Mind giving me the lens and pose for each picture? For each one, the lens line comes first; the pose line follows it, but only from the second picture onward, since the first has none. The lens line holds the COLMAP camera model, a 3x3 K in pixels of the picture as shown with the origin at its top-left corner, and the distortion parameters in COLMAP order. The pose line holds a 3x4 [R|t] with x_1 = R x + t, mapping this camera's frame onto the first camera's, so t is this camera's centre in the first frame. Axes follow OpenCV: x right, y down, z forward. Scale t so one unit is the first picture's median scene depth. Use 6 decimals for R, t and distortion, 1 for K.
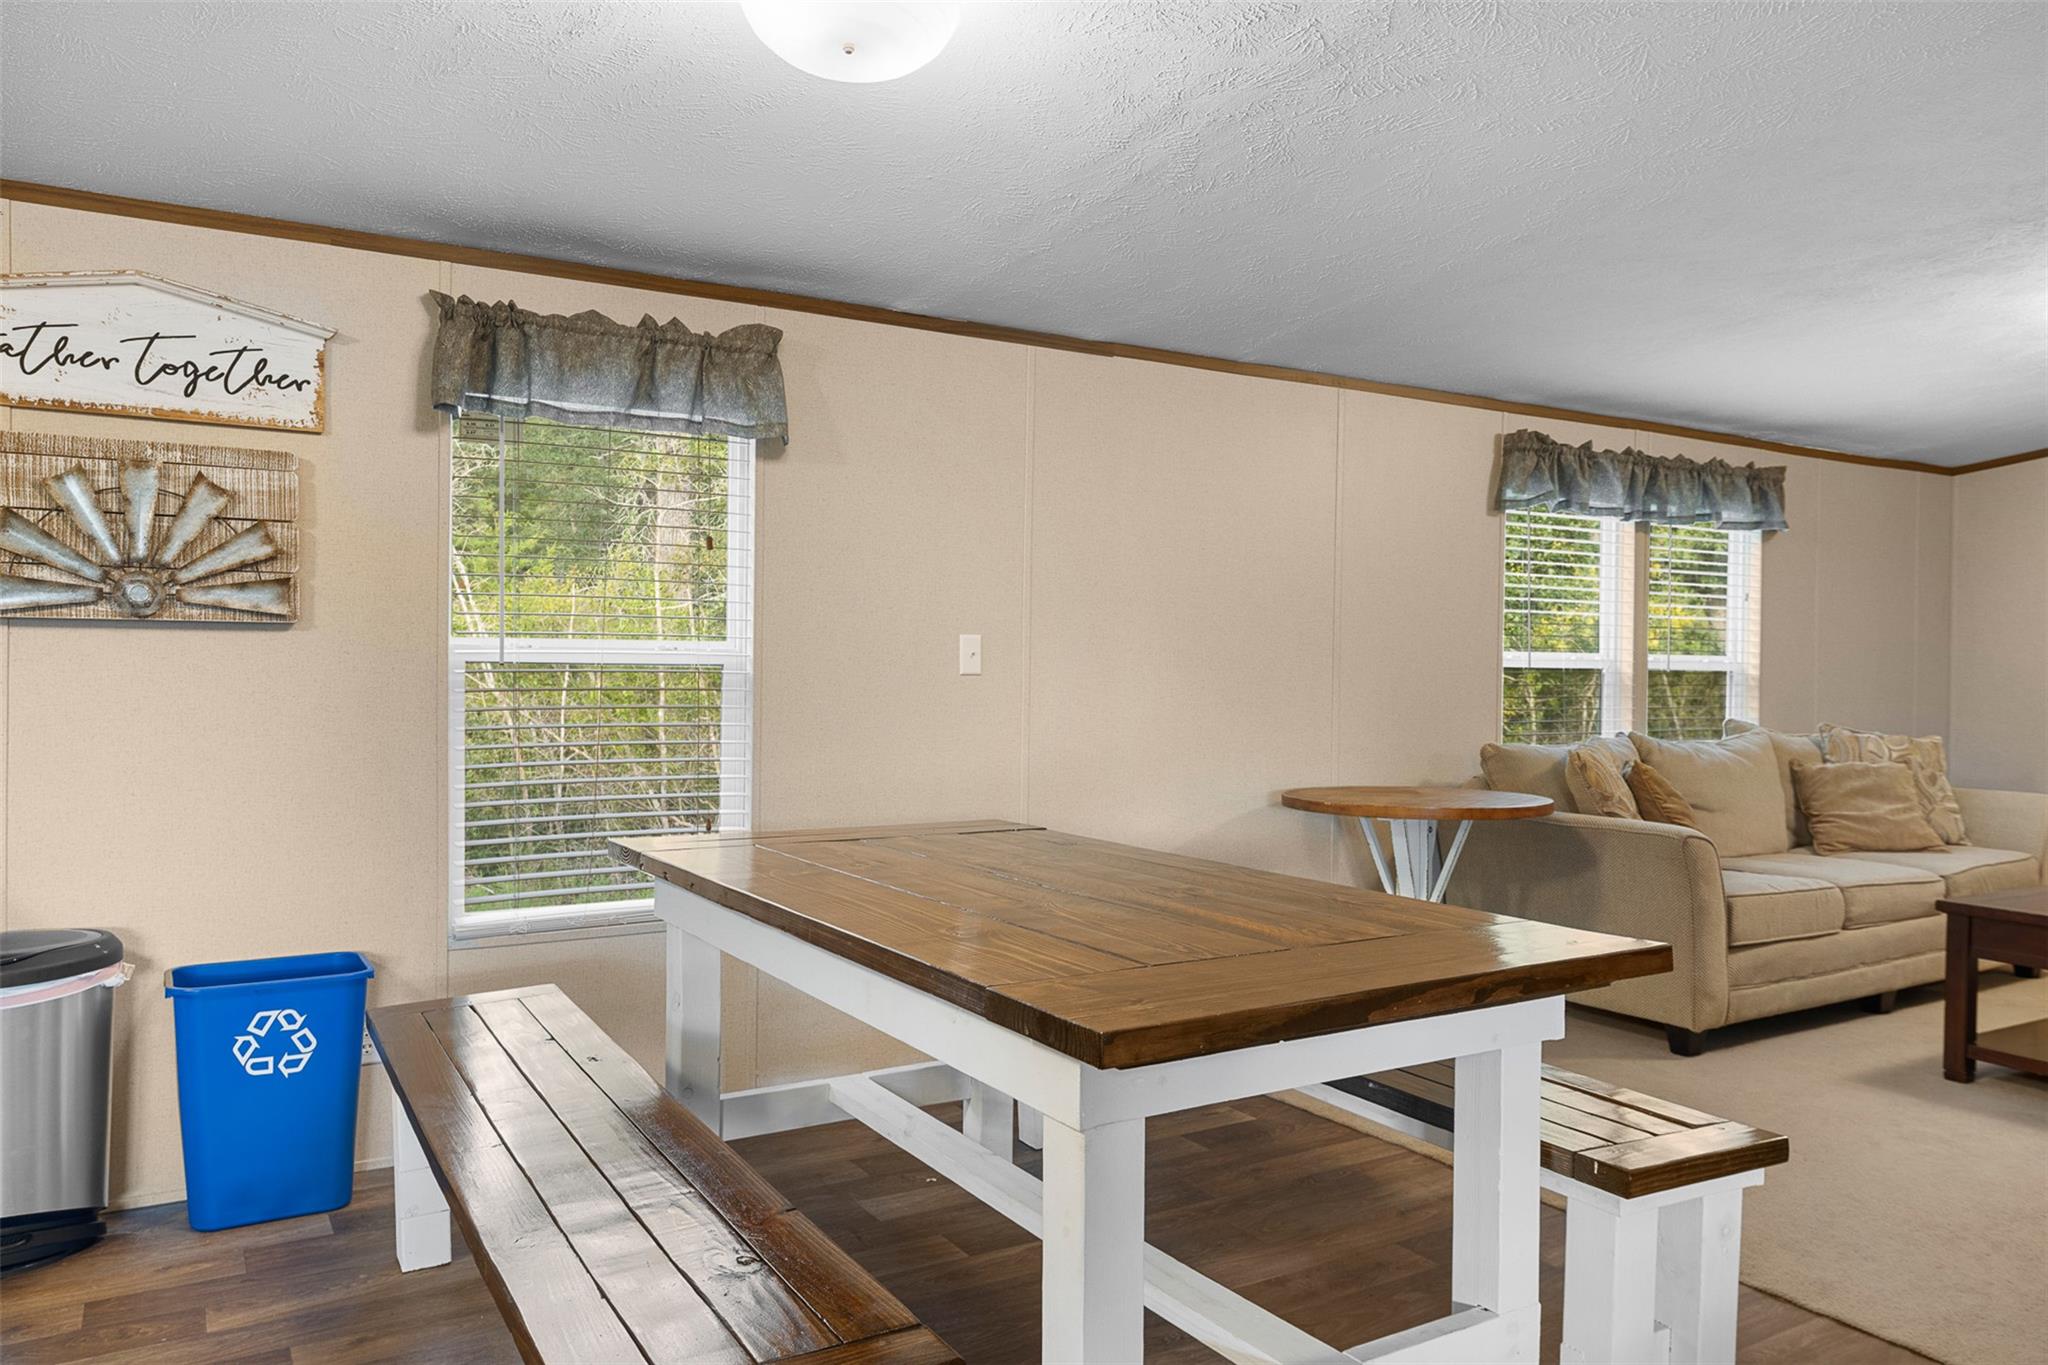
lens RADIAL K [[1558.2, 0, 1026.1], [0, 1558.2, 621.8], [0, 0, 1]] dist [0.005590, 0.002138]
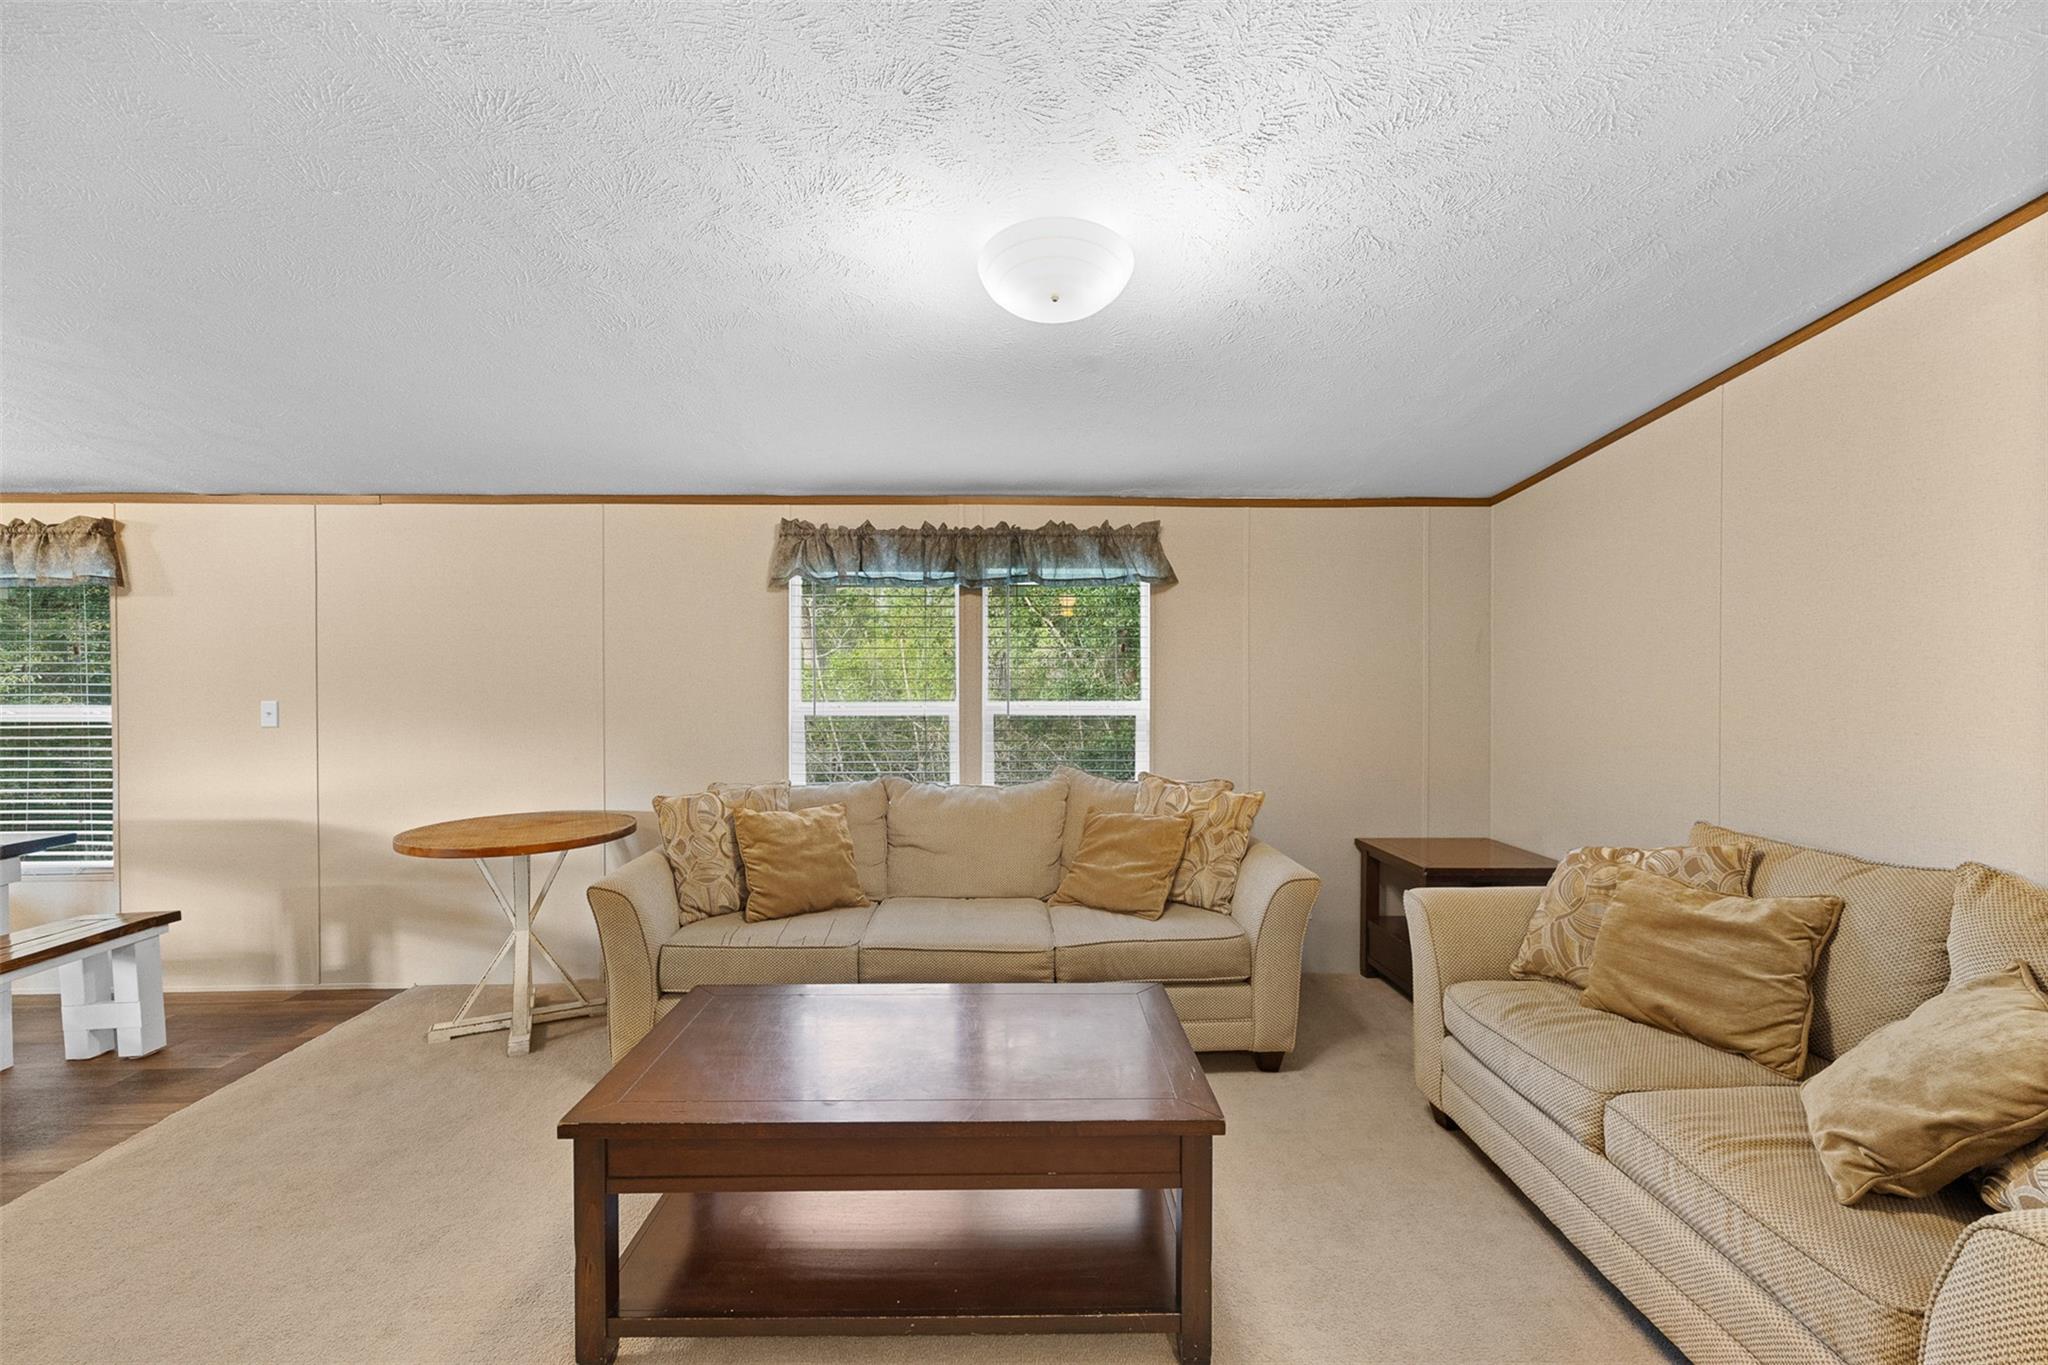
lens RADIAL K [[844.0, 0, 1024.0], [0, 844.0, 682.5], [0, 0, 1]] dist [-0.001370, -0.000170]
pose [[0.843624, -0.029205, -0.536139, 0.633445], [0.023210, 0.999570, -0.017928, 0.013370], [0.536432, 0.002680, 0.843939, 0.436680]]
